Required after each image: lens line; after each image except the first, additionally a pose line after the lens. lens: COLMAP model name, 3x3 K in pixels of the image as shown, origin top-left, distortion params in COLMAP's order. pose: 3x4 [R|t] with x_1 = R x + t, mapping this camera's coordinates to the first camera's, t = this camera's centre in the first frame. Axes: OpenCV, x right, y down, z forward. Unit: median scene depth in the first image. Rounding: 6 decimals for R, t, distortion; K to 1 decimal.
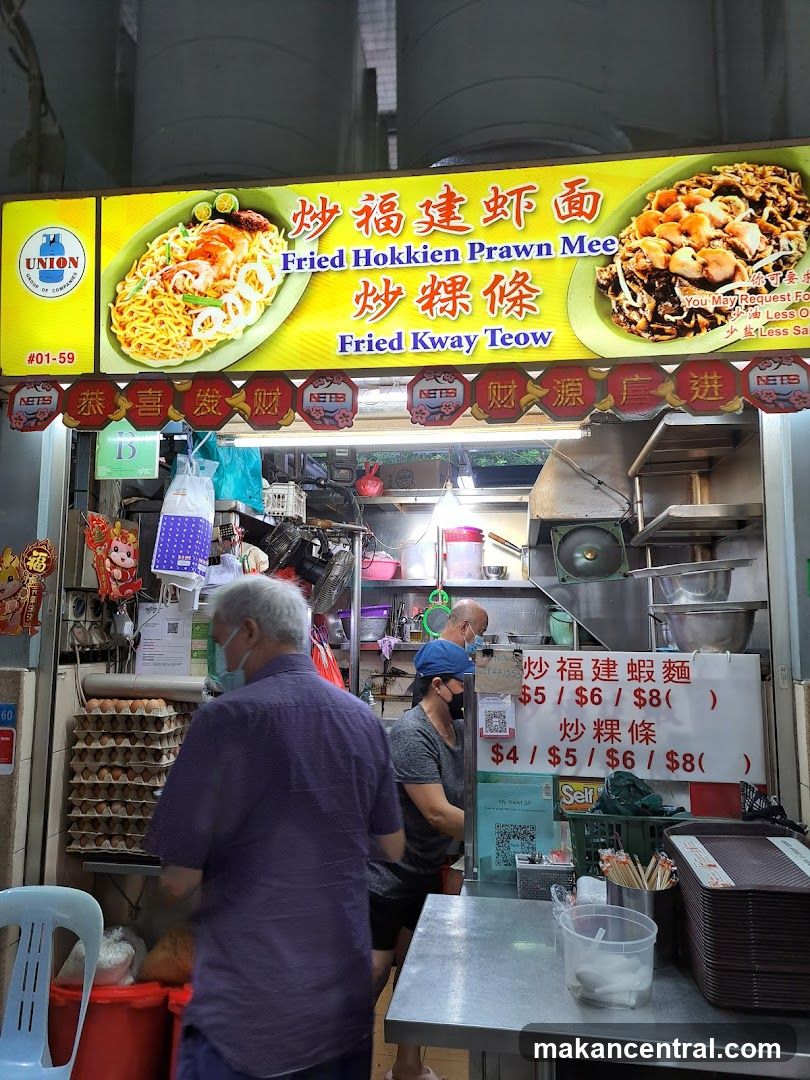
lens RADIAL K [[775.6, 0, 411.5], [0, 775.6, 542.3], [0, 0, 1]] dist [0.082203, -0.093761]
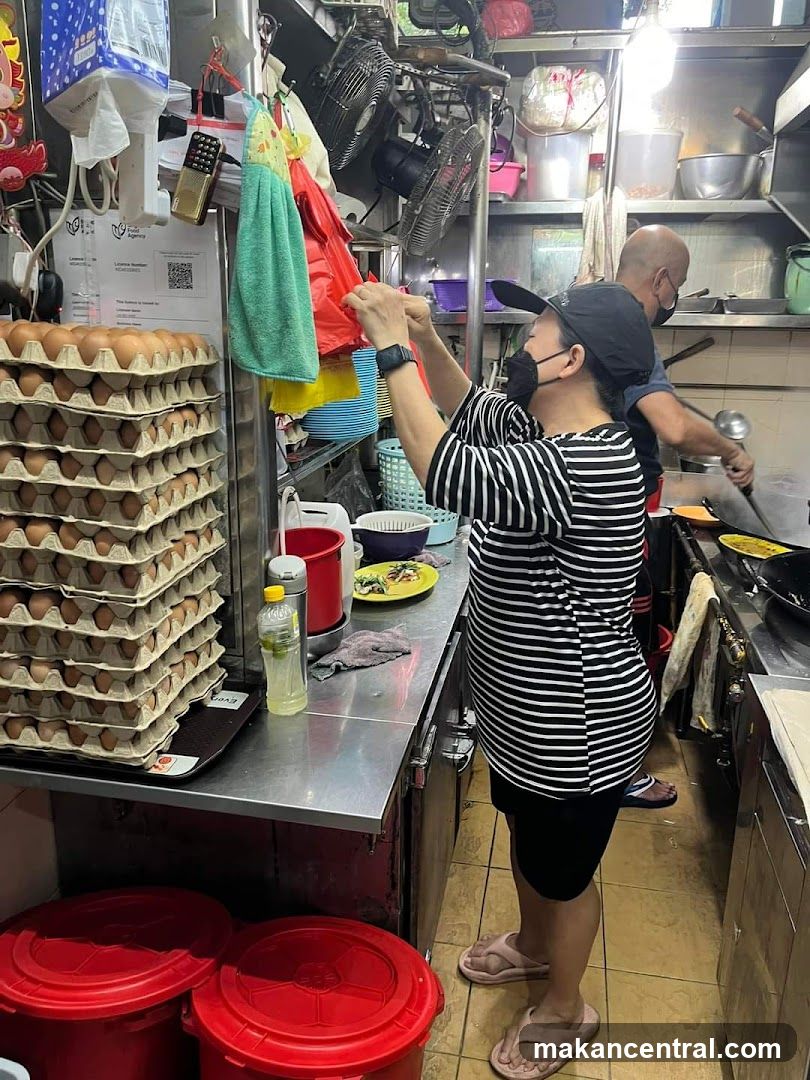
lens RADIAL K [[842.2, 0, 423.8], [0, 842.2, 525.9], [0, 0, 1]] dist [0.036169, -0.009885]
pose [[0.998969, 0.017501, -0.041892, -0.145979], [-0.000799, 0.929347, 0.369206, 0.084961], [0.045393, -0.368791, 0.928403, 0.639885]]
